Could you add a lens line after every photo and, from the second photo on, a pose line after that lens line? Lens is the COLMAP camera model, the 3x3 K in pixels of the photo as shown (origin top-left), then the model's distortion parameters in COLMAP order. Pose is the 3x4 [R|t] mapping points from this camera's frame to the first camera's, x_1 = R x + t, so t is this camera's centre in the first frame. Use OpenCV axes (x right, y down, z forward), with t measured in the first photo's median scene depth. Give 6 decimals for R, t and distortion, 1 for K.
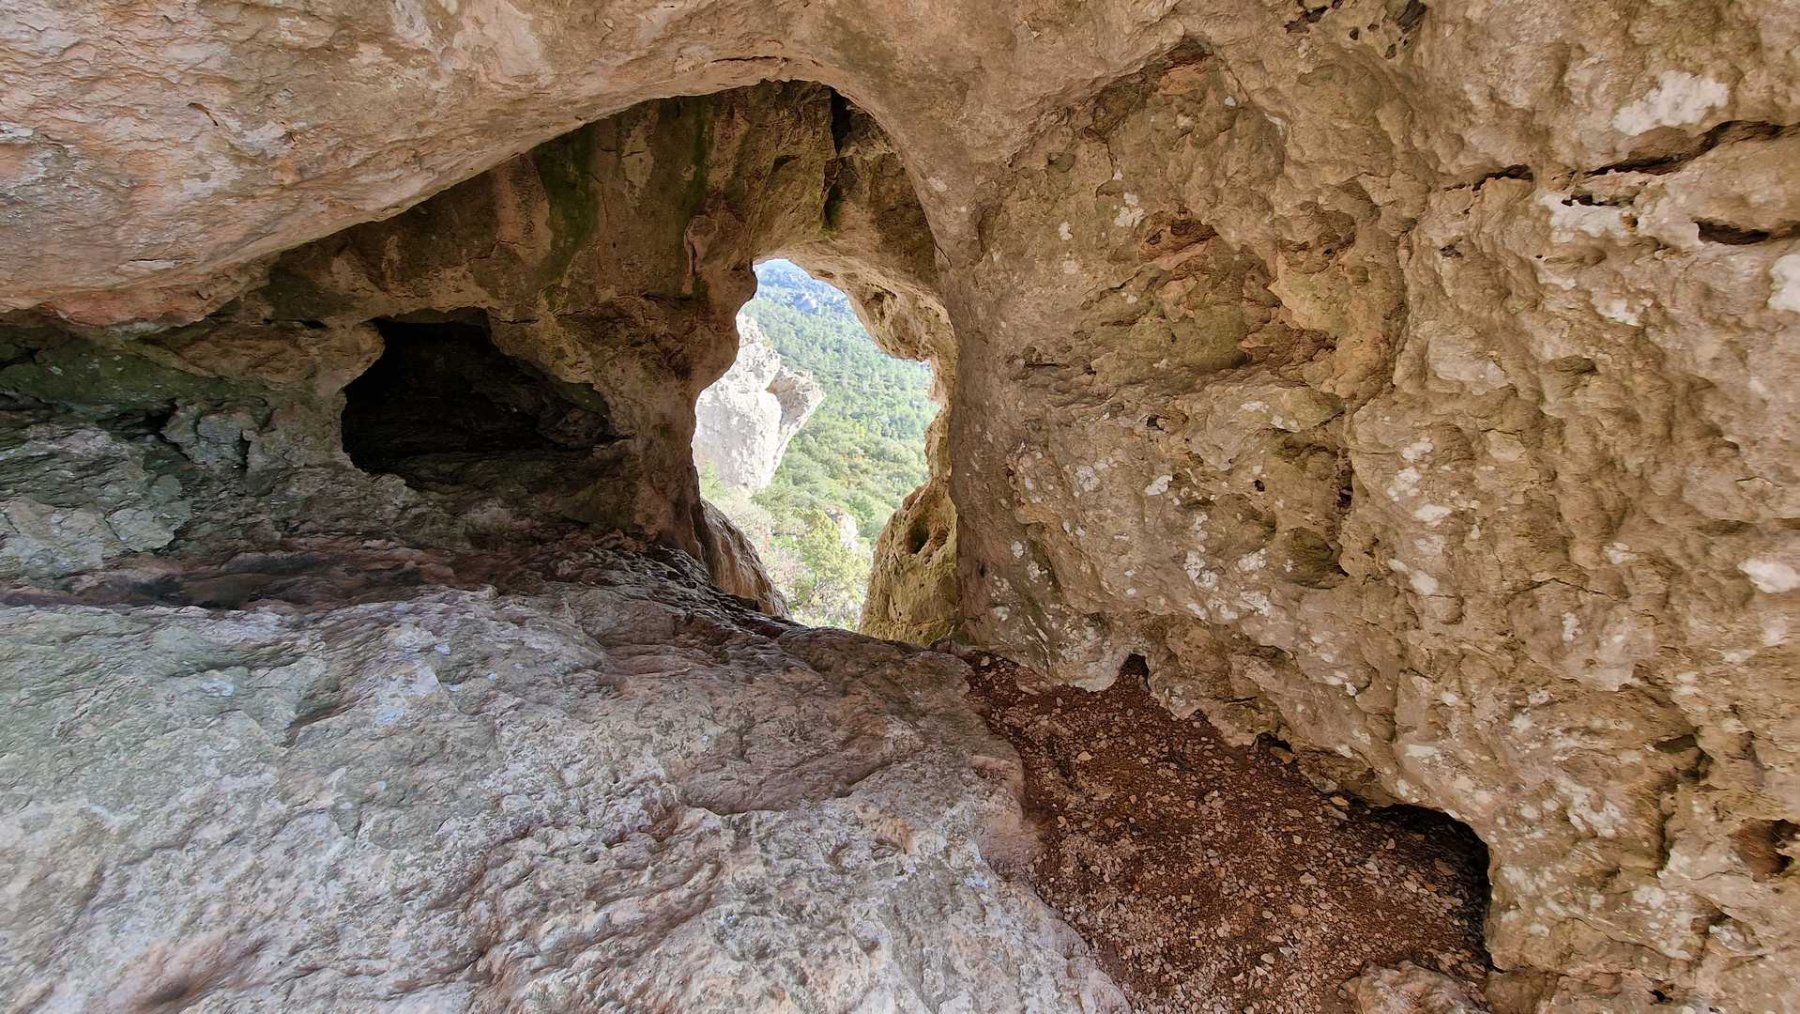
lens RADIAL K [[675.4, 0, 899.8], [0, 675.4, 488.0], [0, 0, 1]] dist [0.000140, 0.000036]
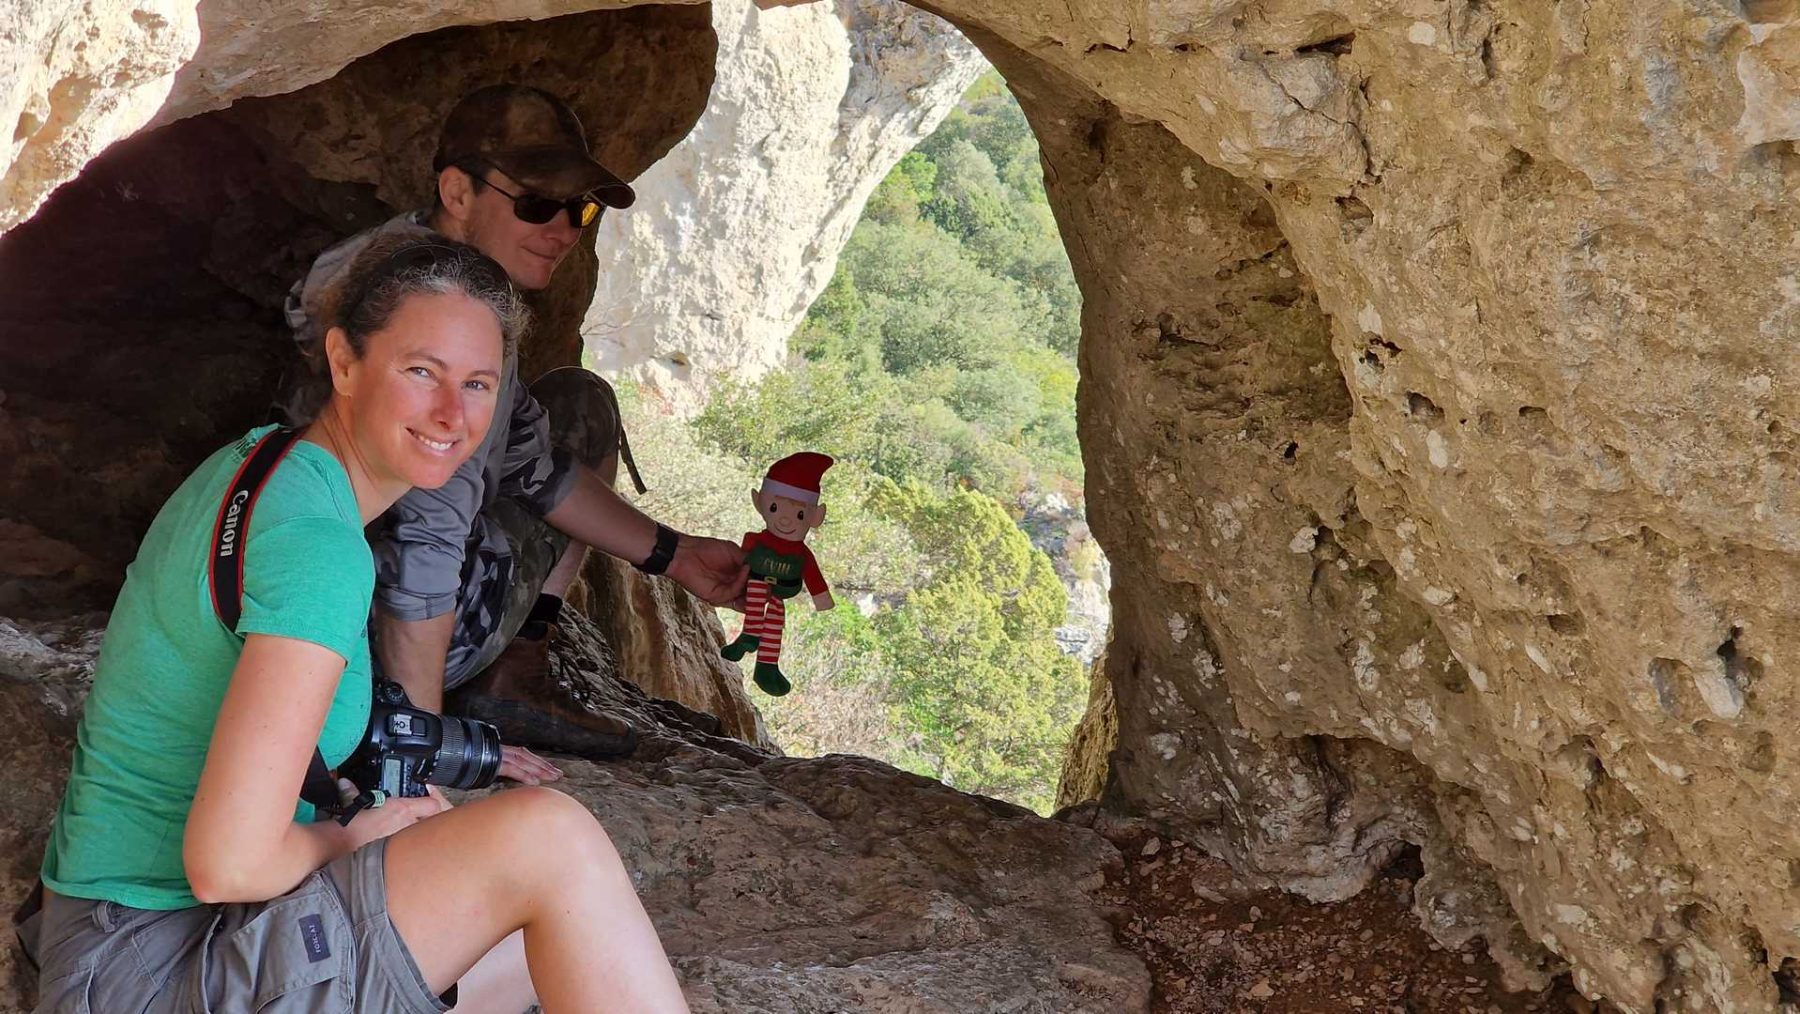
lens RADIAL K [[3658.9, 0, 899.9], [0, 3658.9, 507.8], [0, 0, 1]] dist [0.054805, 0.000000]
pose [[0.984973, 0.075725, -0.155221, 0.416426], [-0.069796, 0.996621, 0.043307, -0.128887], [0.157976, -0.031823, 0.986930, -2.109022]]
